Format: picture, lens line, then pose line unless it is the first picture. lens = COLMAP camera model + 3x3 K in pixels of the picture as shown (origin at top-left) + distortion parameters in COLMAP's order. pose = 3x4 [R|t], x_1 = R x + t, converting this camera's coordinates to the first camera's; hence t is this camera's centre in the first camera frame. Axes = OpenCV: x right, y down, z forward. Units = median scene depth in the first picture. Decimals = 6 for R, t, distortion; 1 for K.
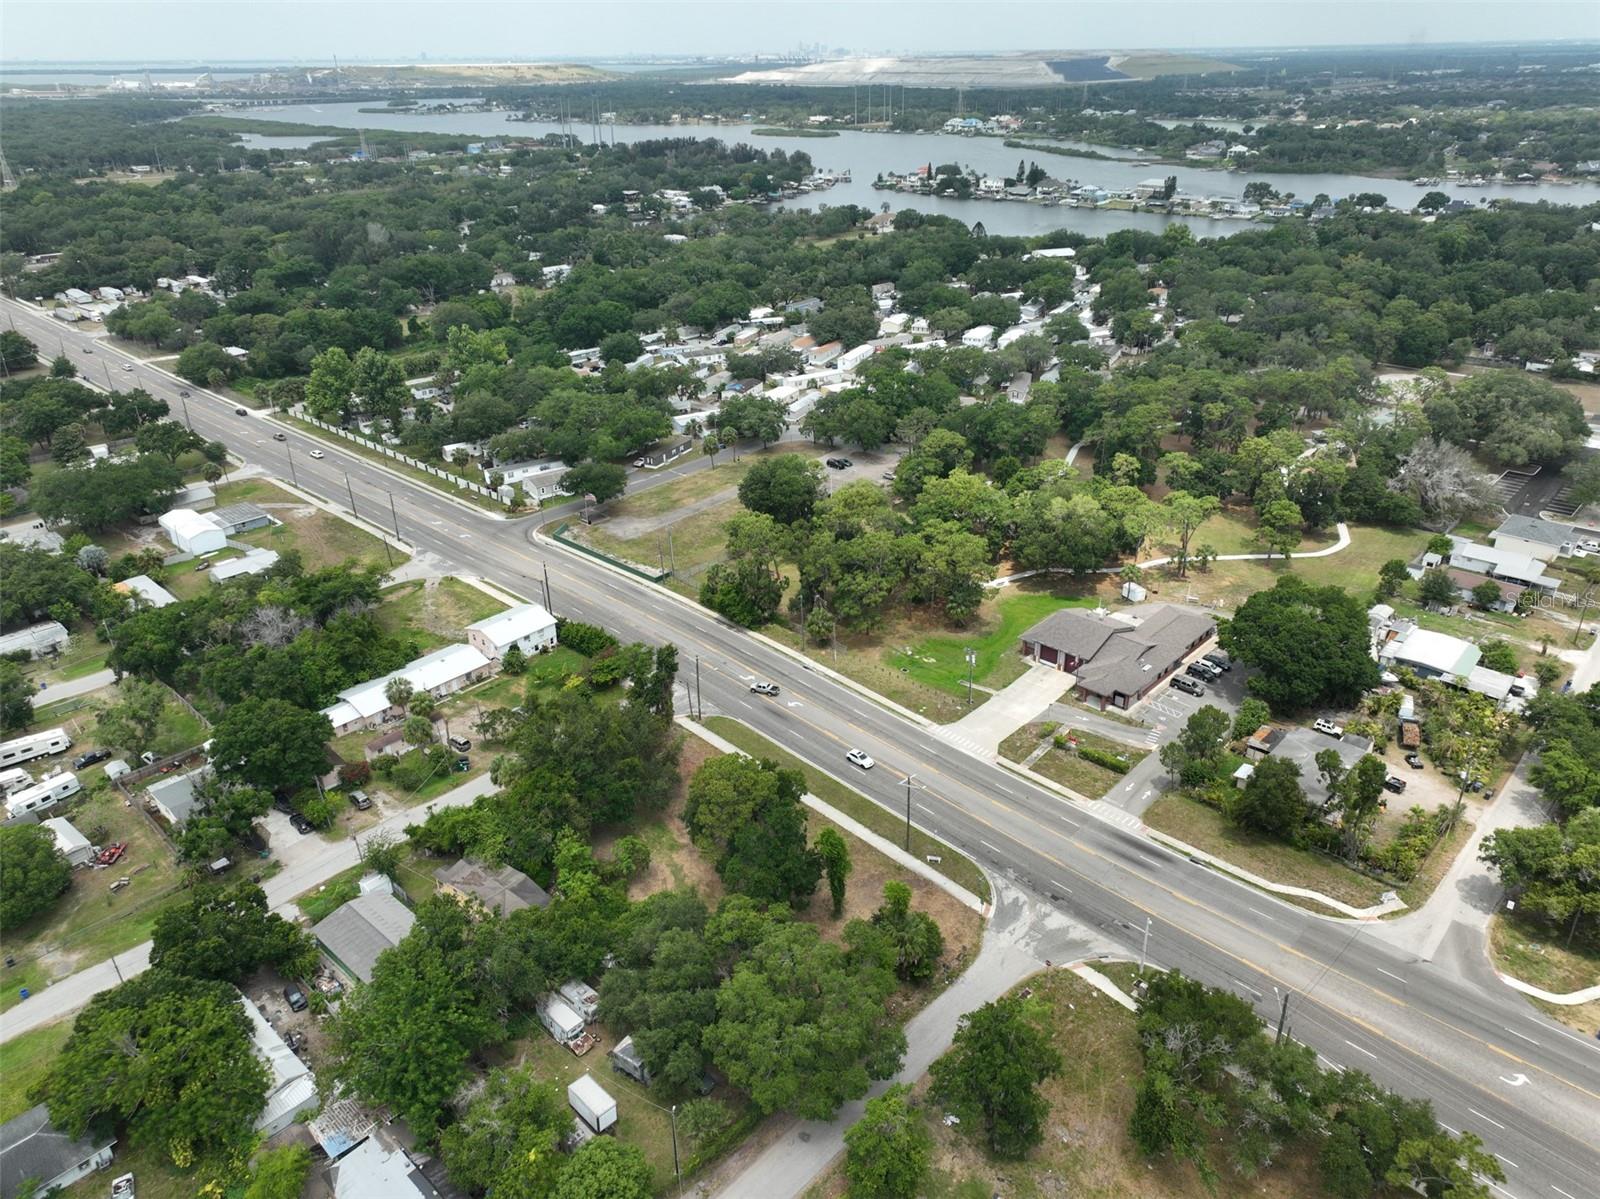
lens RADIAL K [[1116.3, 0, 804.2], [0, 1116.3, 593.8], [0, 0, 1]] dist [-0.000644, 0.018574]
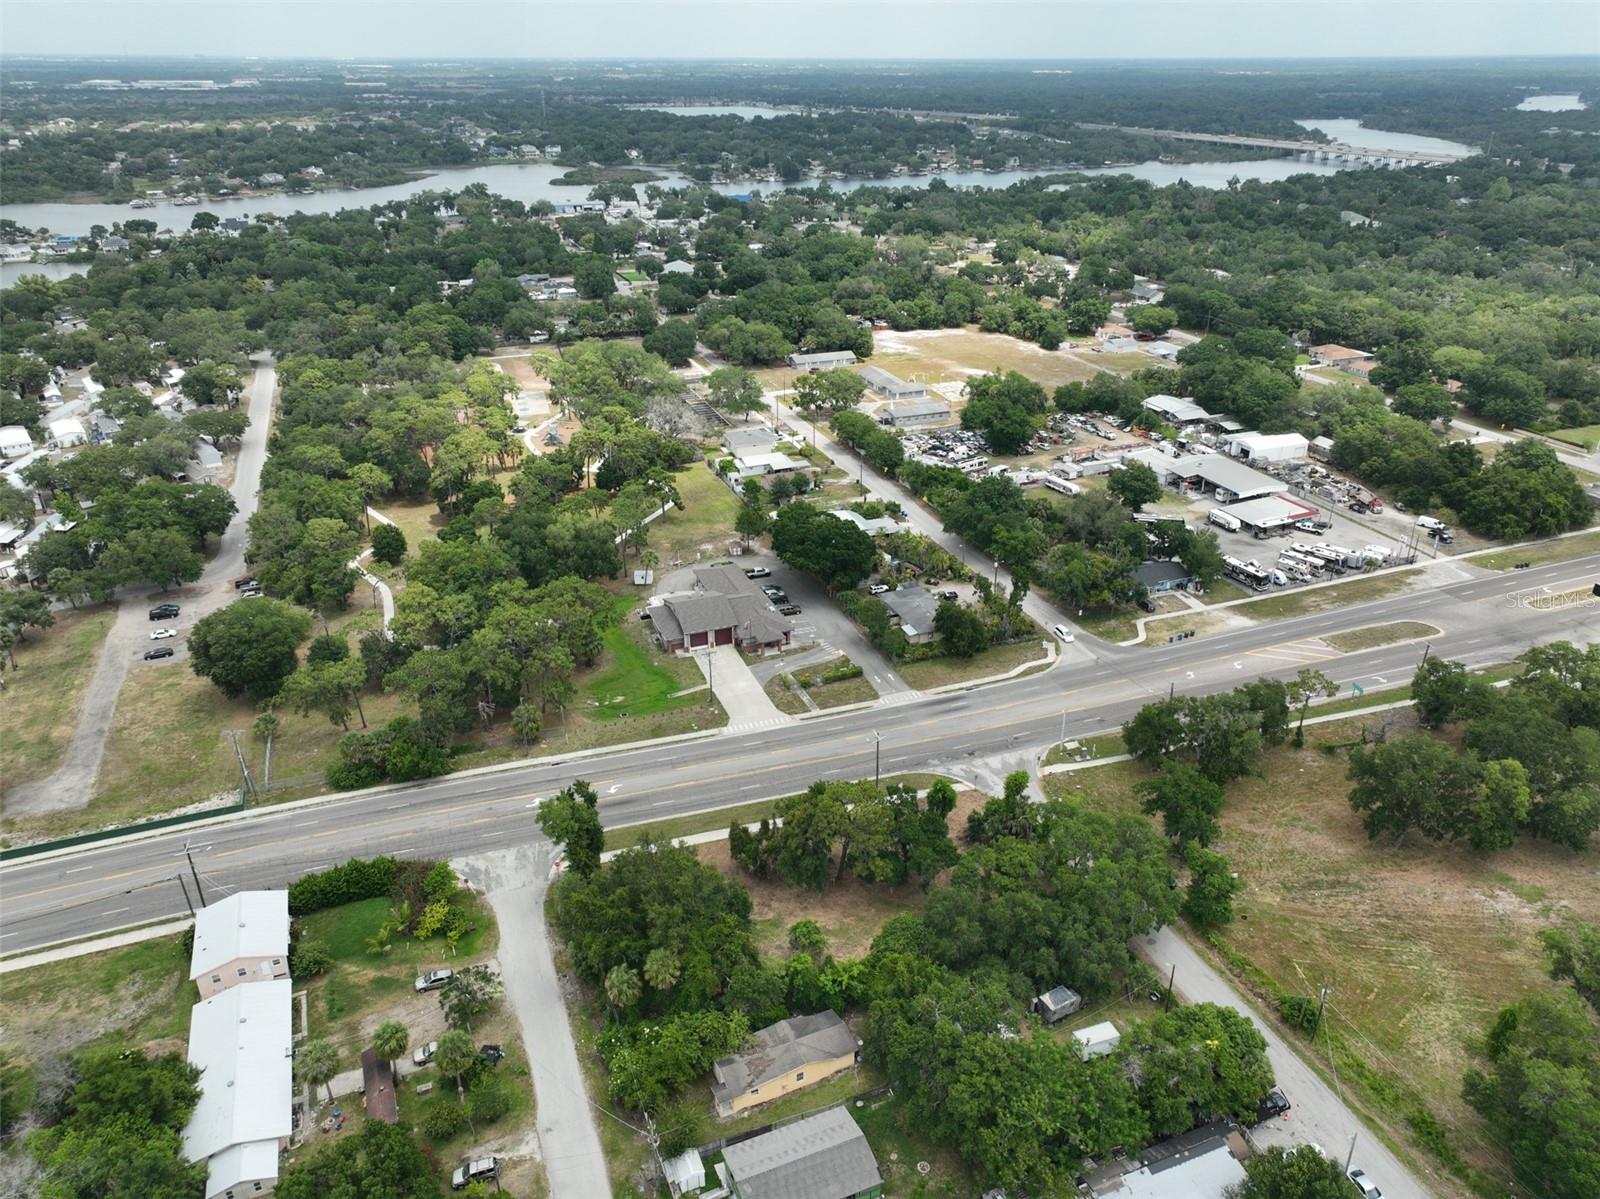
lens RADIAL K [[1116.3, 0, 803.4], [0, 1116.3, 605.1], [0, 0, 1]] dist [-0.000644, 0.018574]
pose [[0.433848, -0.387314, 0.813489, -0.543841], [0.388912, 0.894945, 0.218682, -0.155278], [-0.812726, 0.221500, 0.538901, 0.269791]]
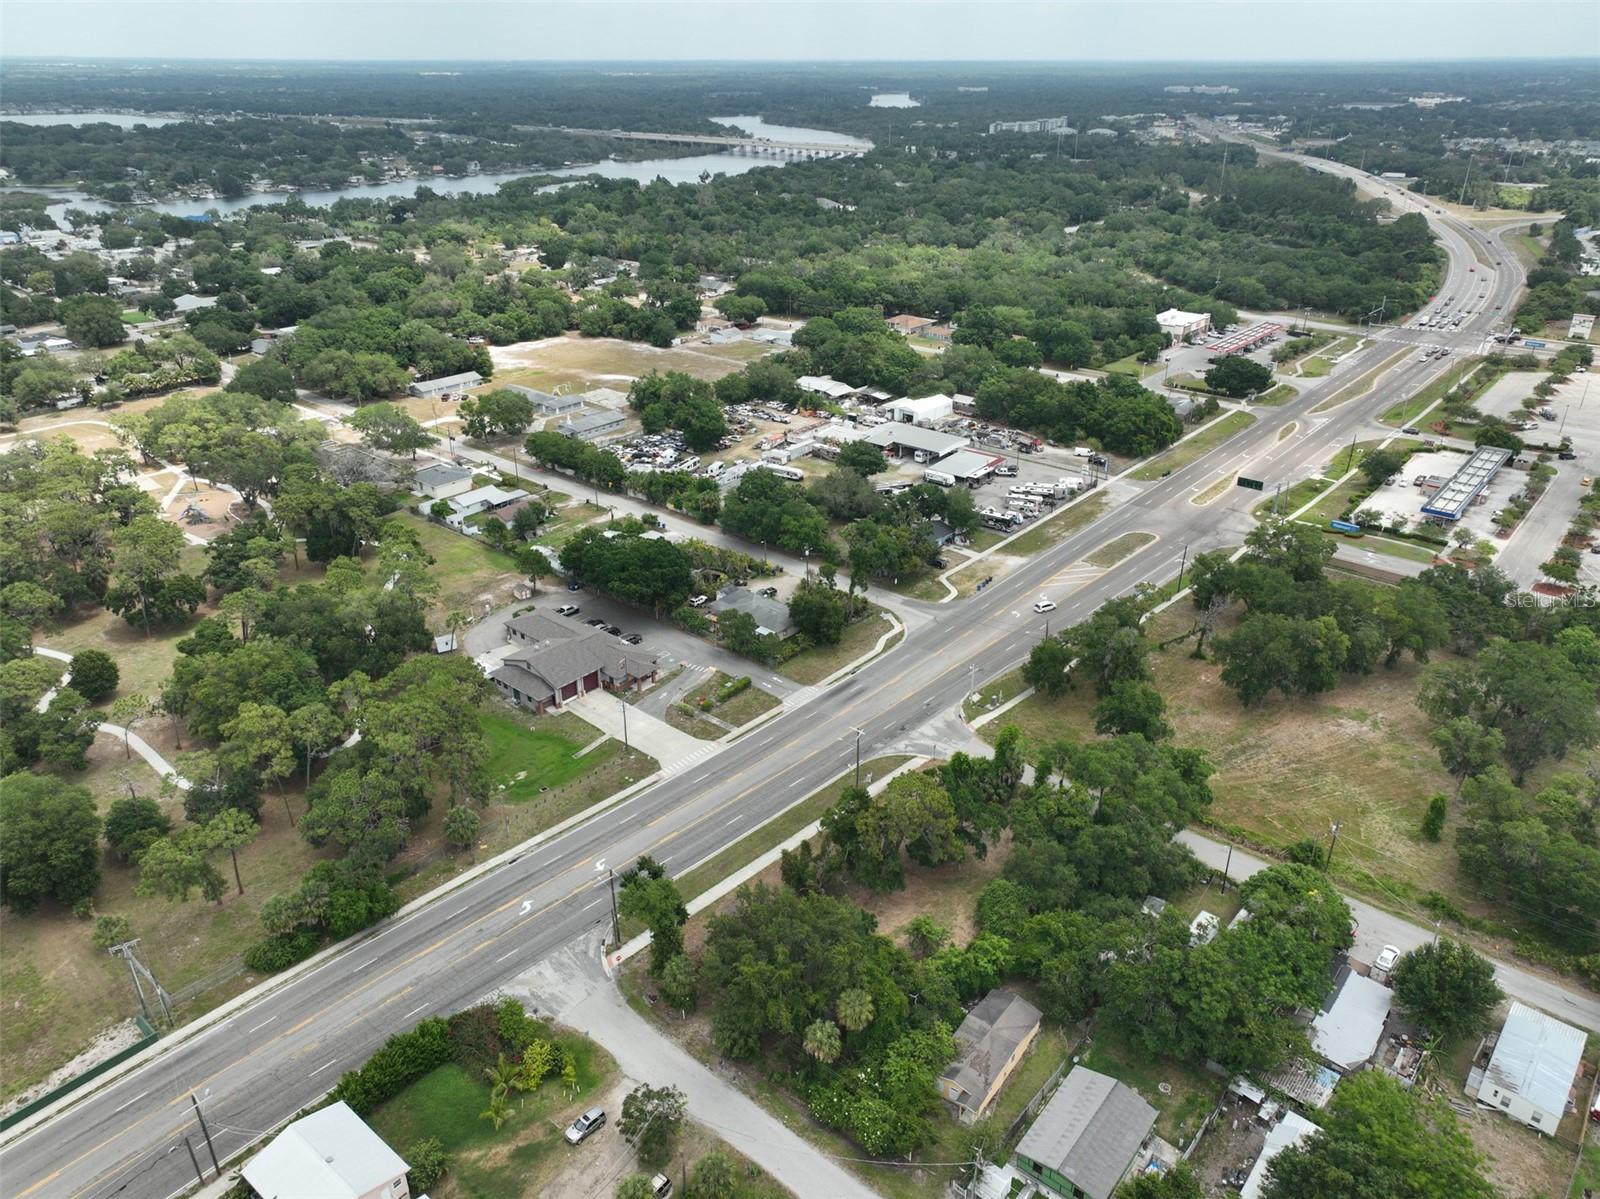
lens RADIAL K [[1116.3, 0, 804.8], [0, 1116.3, 607.3], [0, 0, 1]] dist [-0.000644, 0.018574]
pose [[-0.046501, -0.430883, 0.901209, -0.590938], [0.437298, 0.802361, 0.406186, -0.285644], [-0.898114, 0.412985, 0.151114, 0.539421]]
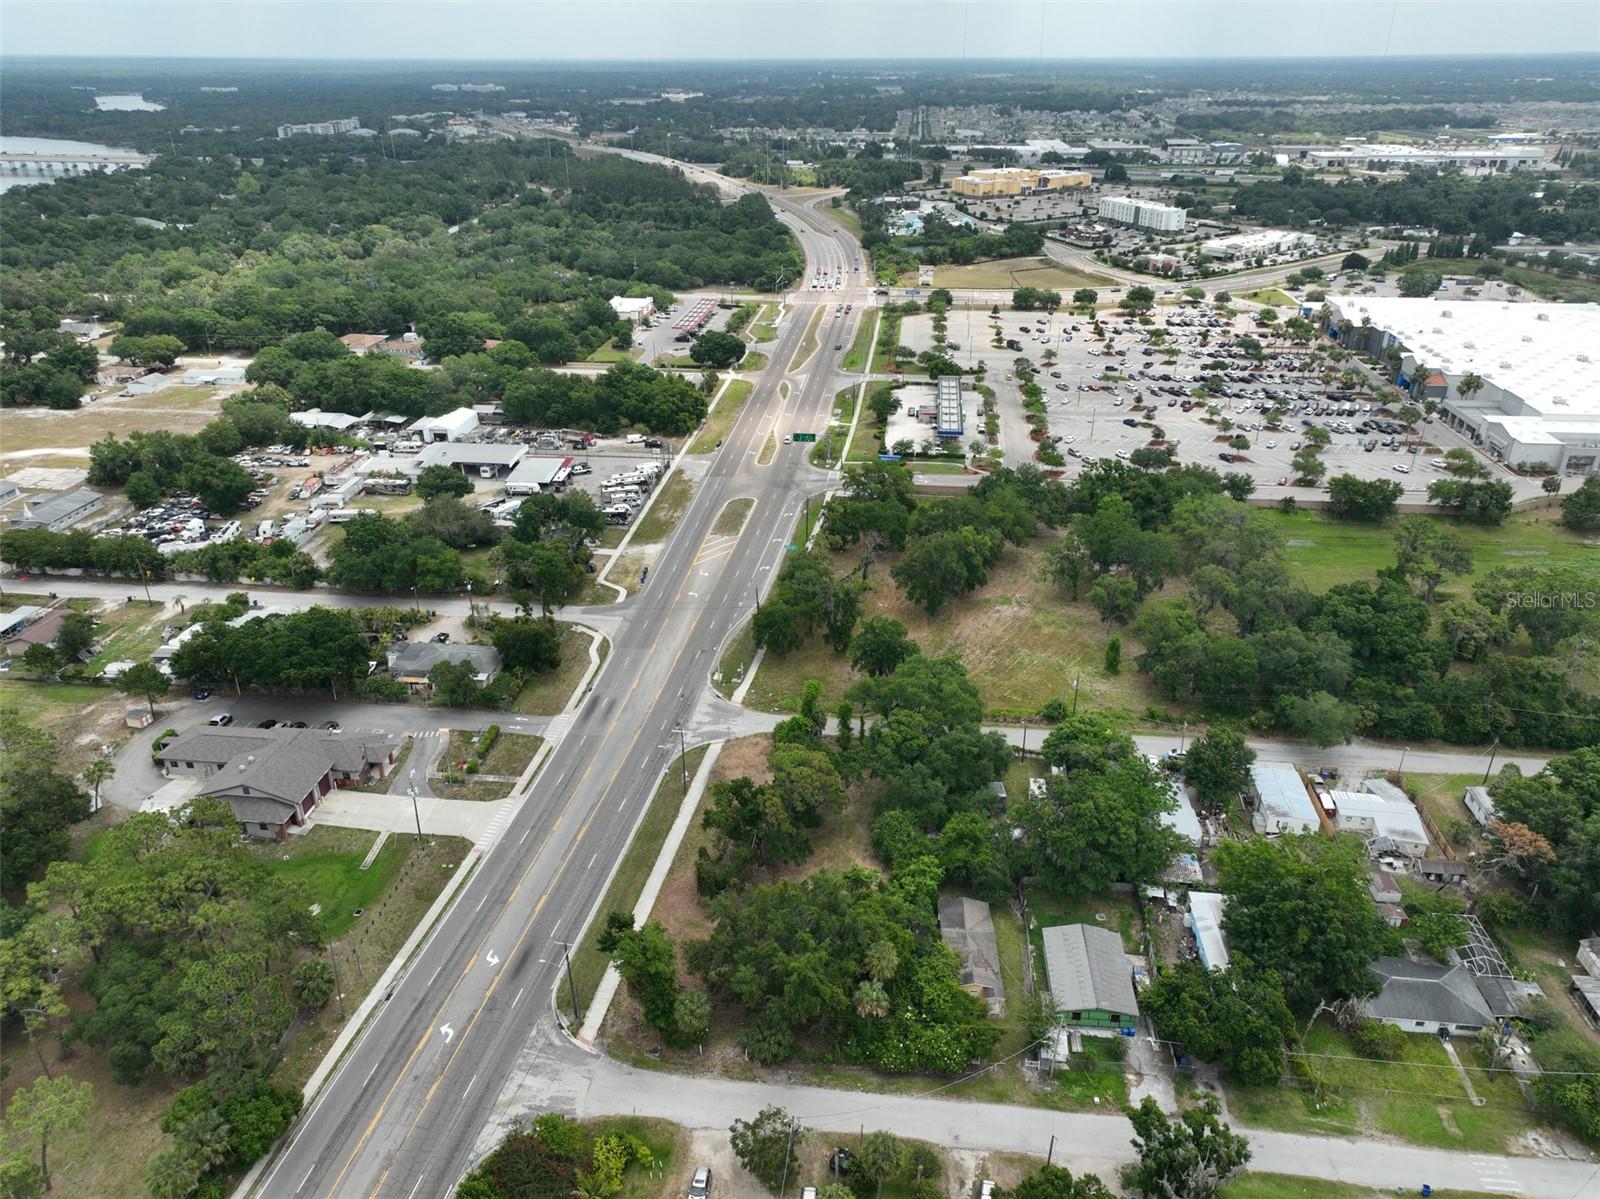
lens RADIAL K [[1116.3, 0, 806.0], [0, 1116.3, 607.7], [0, 0, 1]] dist [-0.000644, 0.018574]
pose [[-0.598953, -0.344063, 0.723102, -0.513320], [0.357347, 0.693258, 0.625857, -0.397541], [-0.716630, 0.633257, -0.292279, 0.766139]]
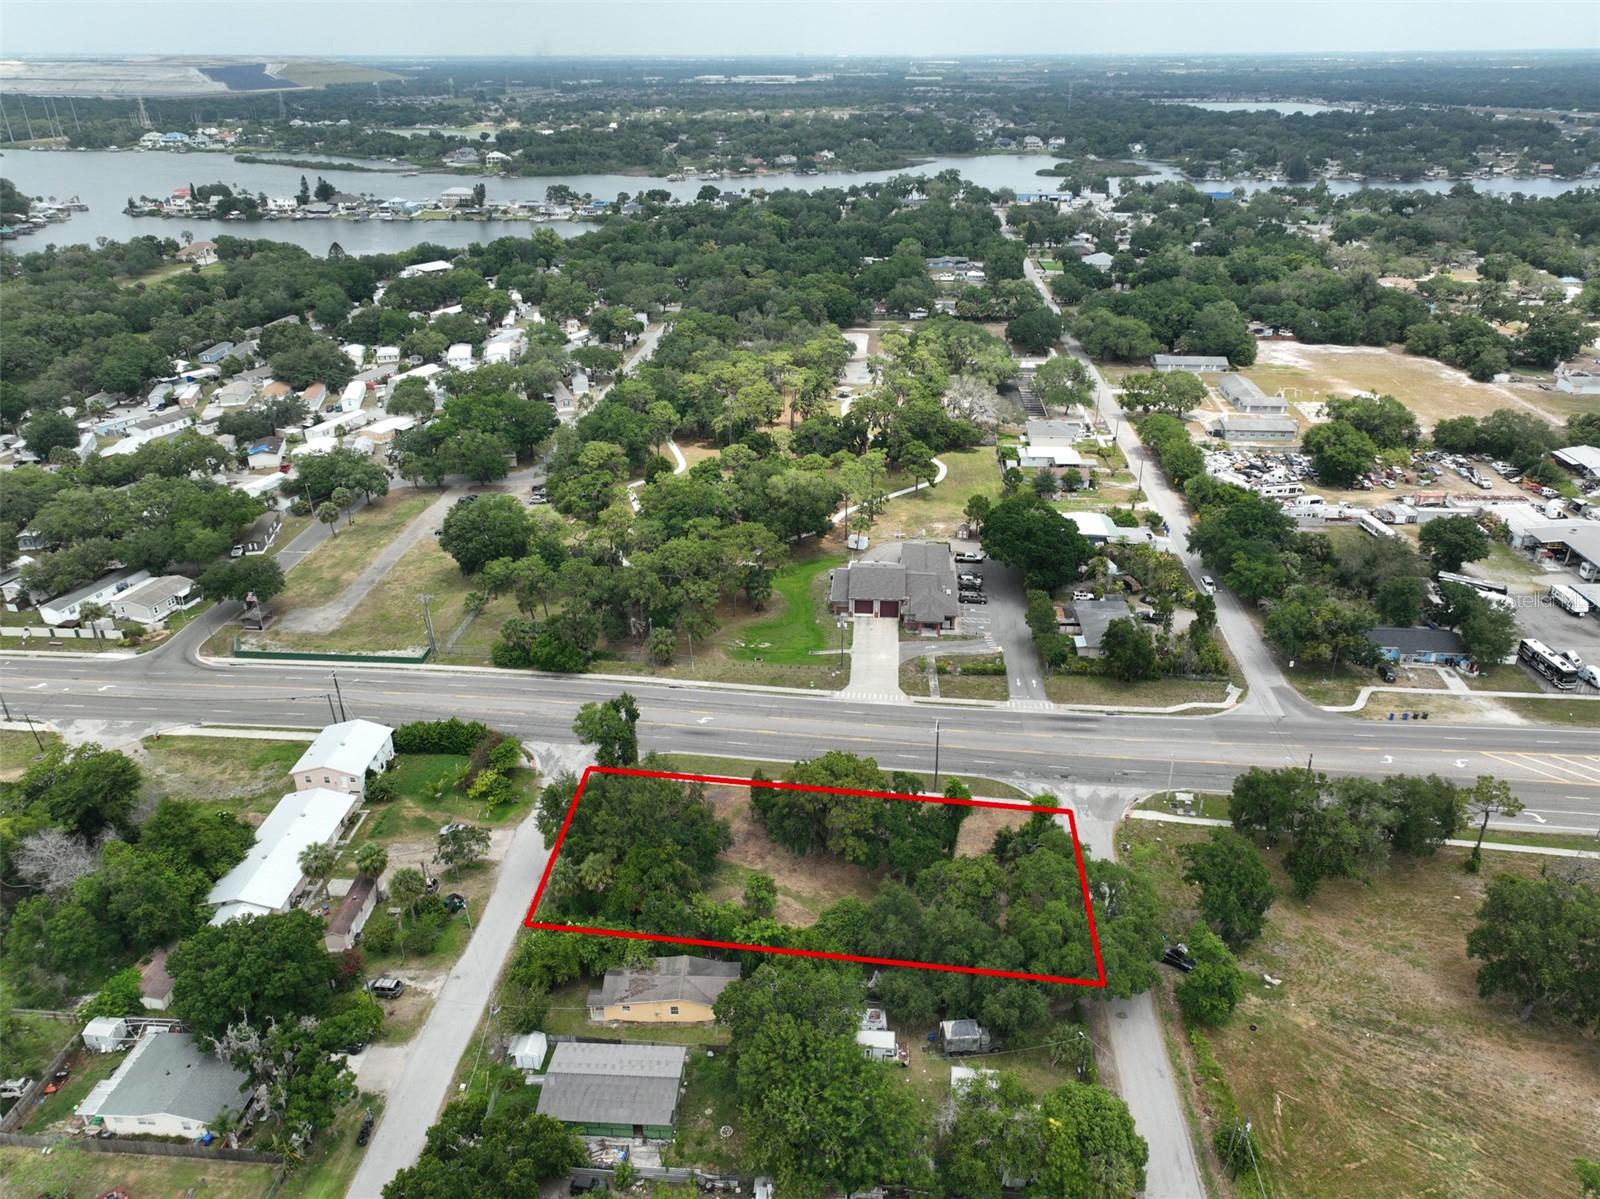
lens RADIAL K [[1116.3, 0, 803.0], [0, 1116.3, 599.6], [0, 0, 1]] dist [-0.000644, 0.018574]
pose [[0.783329, -0.264917, 0.562329, -0.393641], [0.265918, 0.960496, 0.082070, -0.052148], [-0.561857, 0.085245, 0.822831, 0.102475]]
